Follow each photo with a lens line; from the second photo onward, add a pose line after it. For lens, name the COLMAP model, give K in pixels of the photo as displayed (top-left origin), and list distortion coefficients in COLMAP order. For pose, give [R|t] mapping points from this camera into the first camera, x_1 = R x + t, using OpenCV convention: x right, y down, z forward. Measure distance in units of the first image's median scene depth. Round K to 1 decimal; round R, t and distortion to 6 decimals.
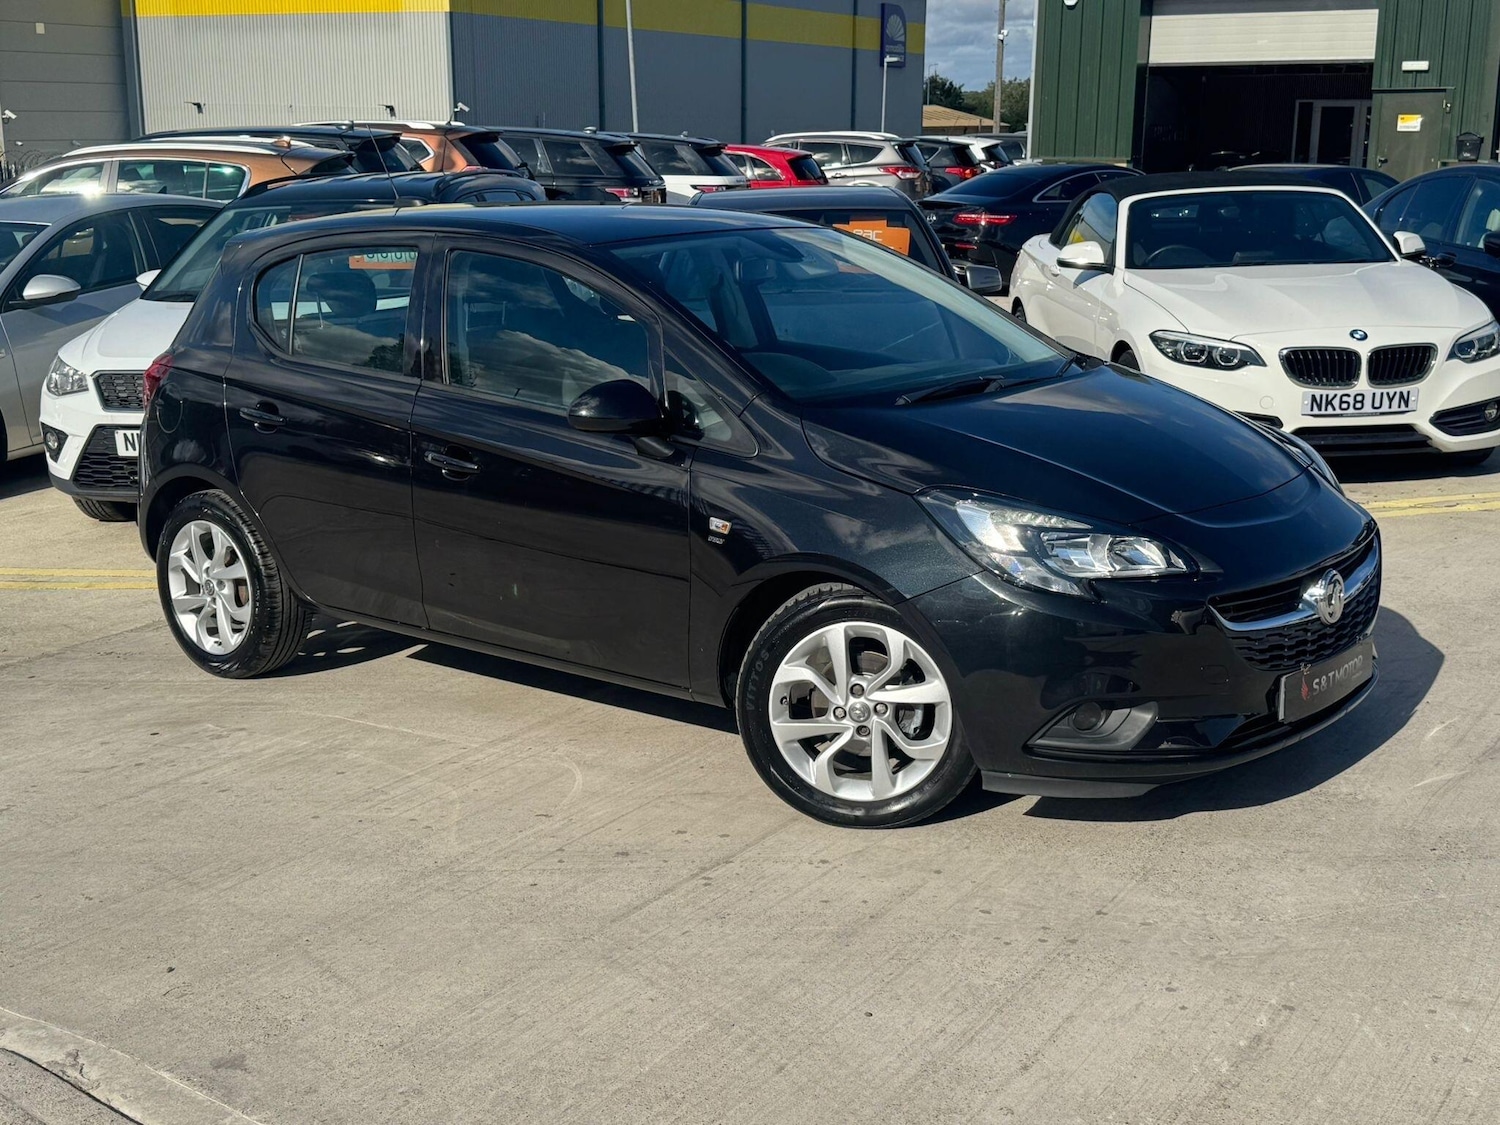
lens RADIAL K [[1950.5, 0, 747.3], [0, 1950.5, 546.3], [0, 0, 1]] dist [0.111098, 0.000000]
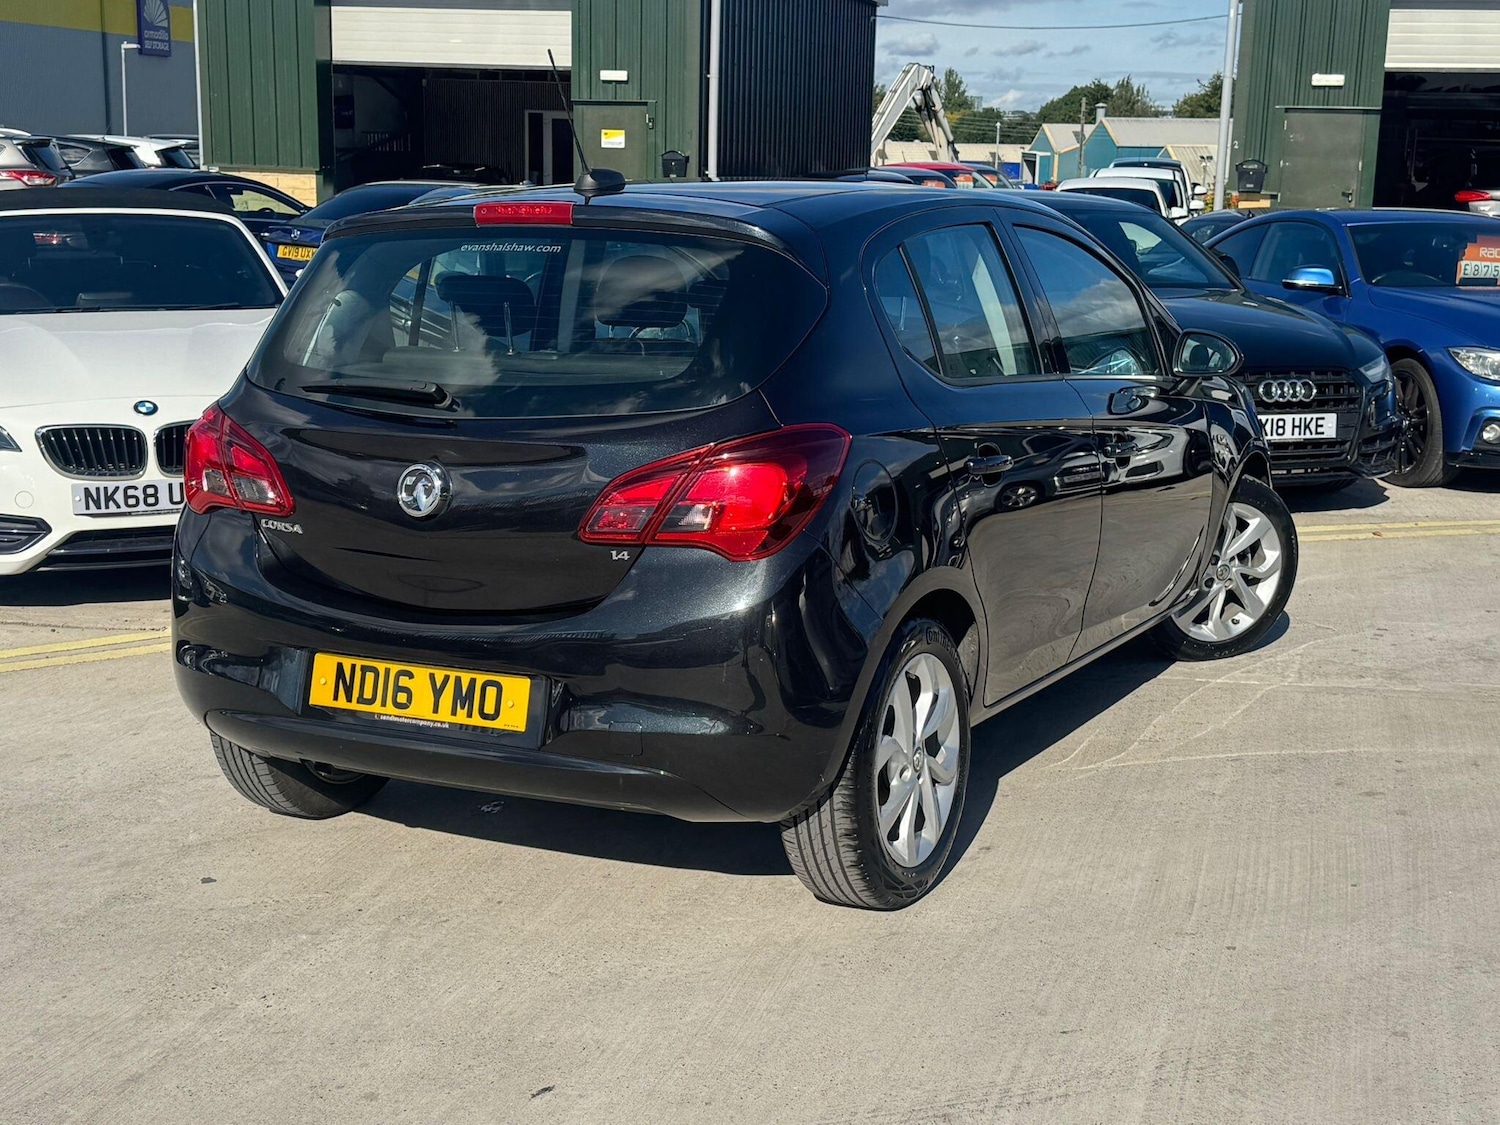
lens RADIAL K [[2104.4, 0, 759.8], [0, 2104.4, 563.3], [0, 0, 1]] dist [0.125071, 0.000000]
pose [[0.958729, -0.040886, 0.281368, 0.422191], [0.043687, 0.999038, -0.003684, -0.047108], [-0.280947, 0.015824, 0.959593, 0.203691]]
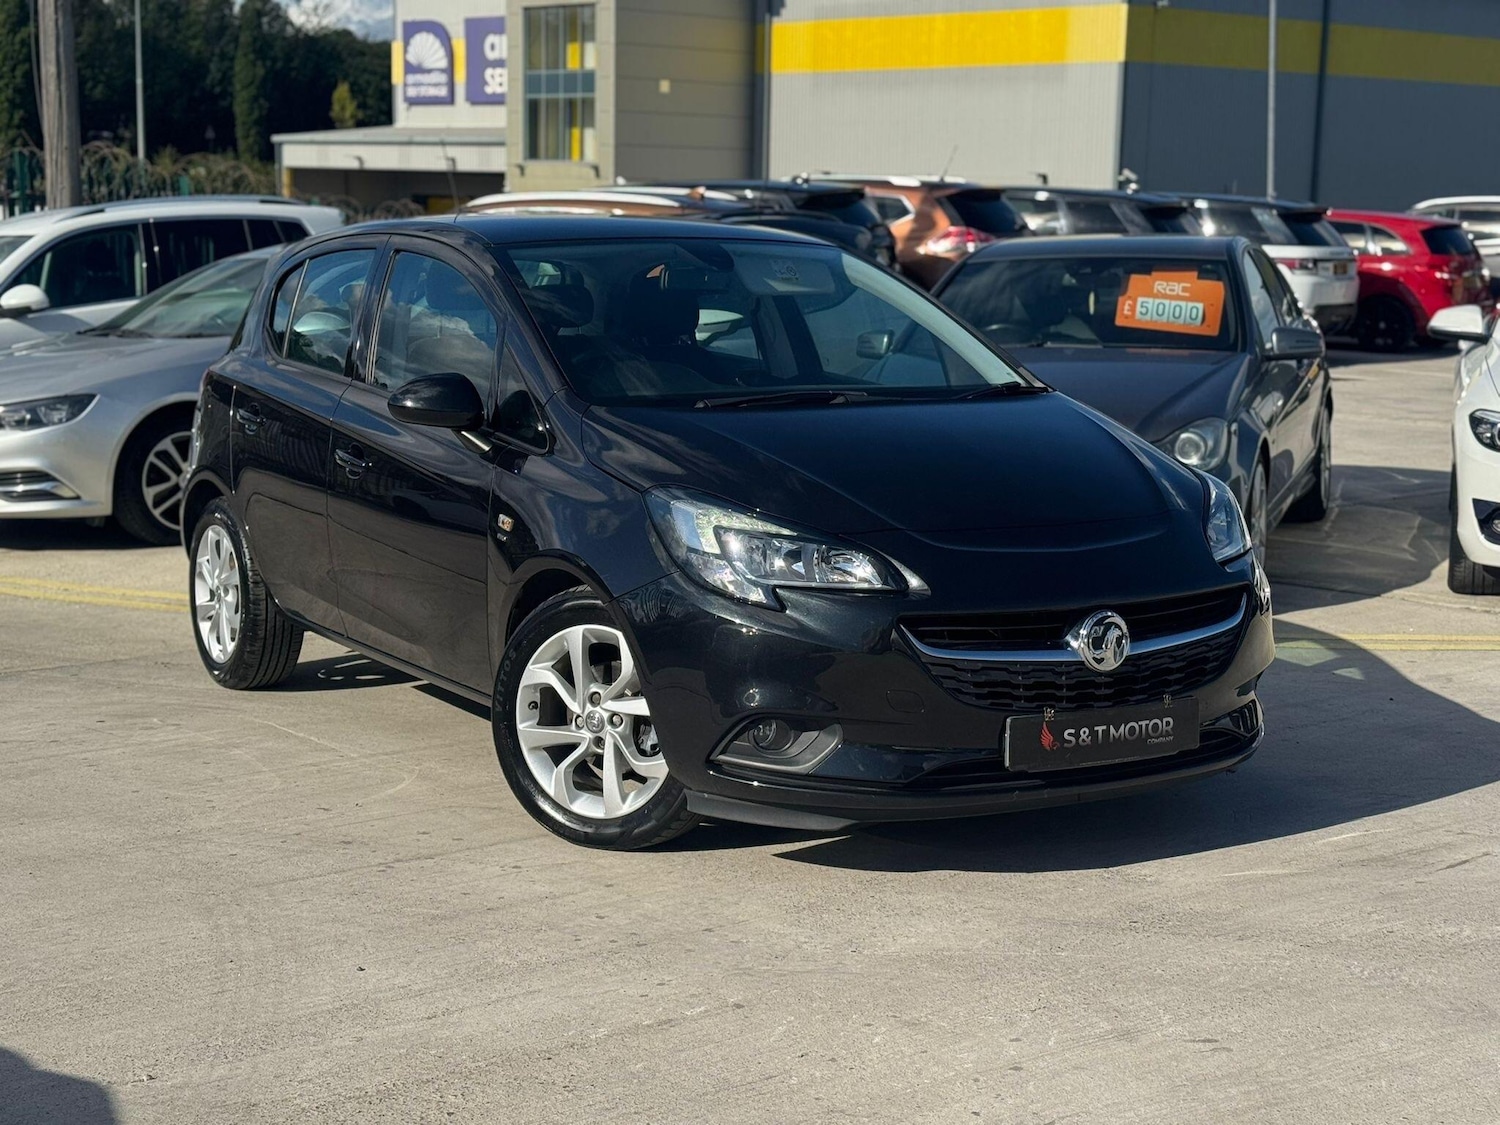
lens RADIAL K [[2490.1, 0, 719.0], [0, 2490.1, 547.7], [0, 0, 1]] dist [0.145928, 0.000000]
pose [[0.935814, 0.064335, -0.346573, 0.404092], [-0.090901, 0.993994, -0.060934, 0.052991], [0.340571, 0.088527, 0.936042, -0.091533]]
